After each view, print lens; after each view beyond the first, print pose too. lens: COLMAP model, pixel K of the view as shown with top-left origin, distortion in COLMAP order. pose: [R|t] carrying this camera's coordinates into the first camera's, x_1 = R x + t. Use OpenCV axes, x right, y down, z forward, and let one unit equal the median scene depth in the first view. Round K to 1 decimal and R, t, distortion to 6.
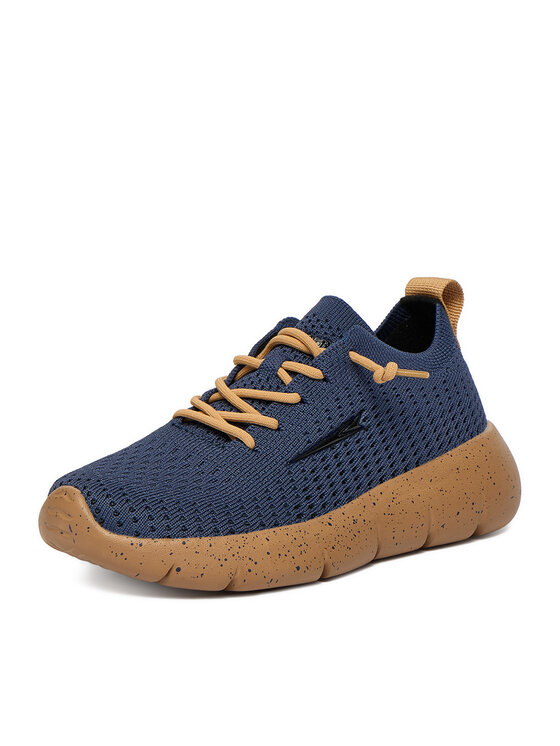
lens RADIAL K [[2197.7, 0, 280.0], [0, 2197.7, 373.0], [0, 0, 1]] dist [-0.759654, -0.305031]
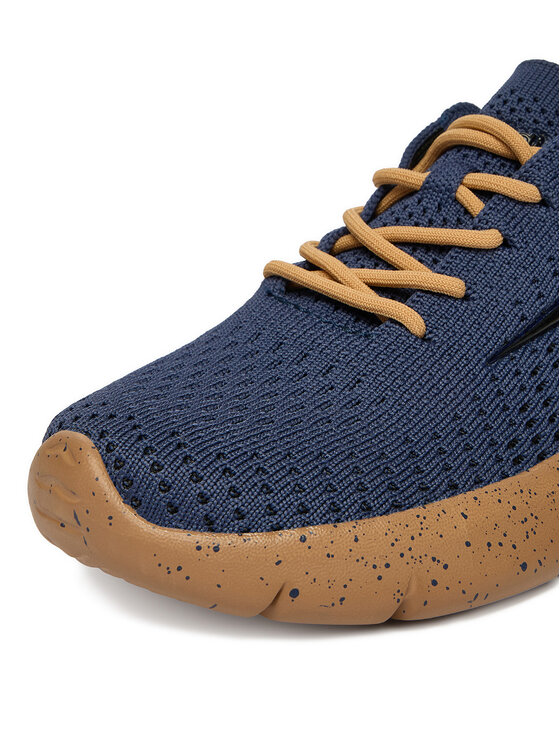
lens RADIAL K [[1056.1, 0, 280.0], [0, 1056.1, 373.0], [0, 0, 1]] dist [-0.103142, -0.032515]
pose [[0.997586, -0.043369, -0.054226, -0.033533], [0.049547, 0.991739, 0.118316, 0.011157], [0.048647, -0.120717, 0.991494, 0.742746]]
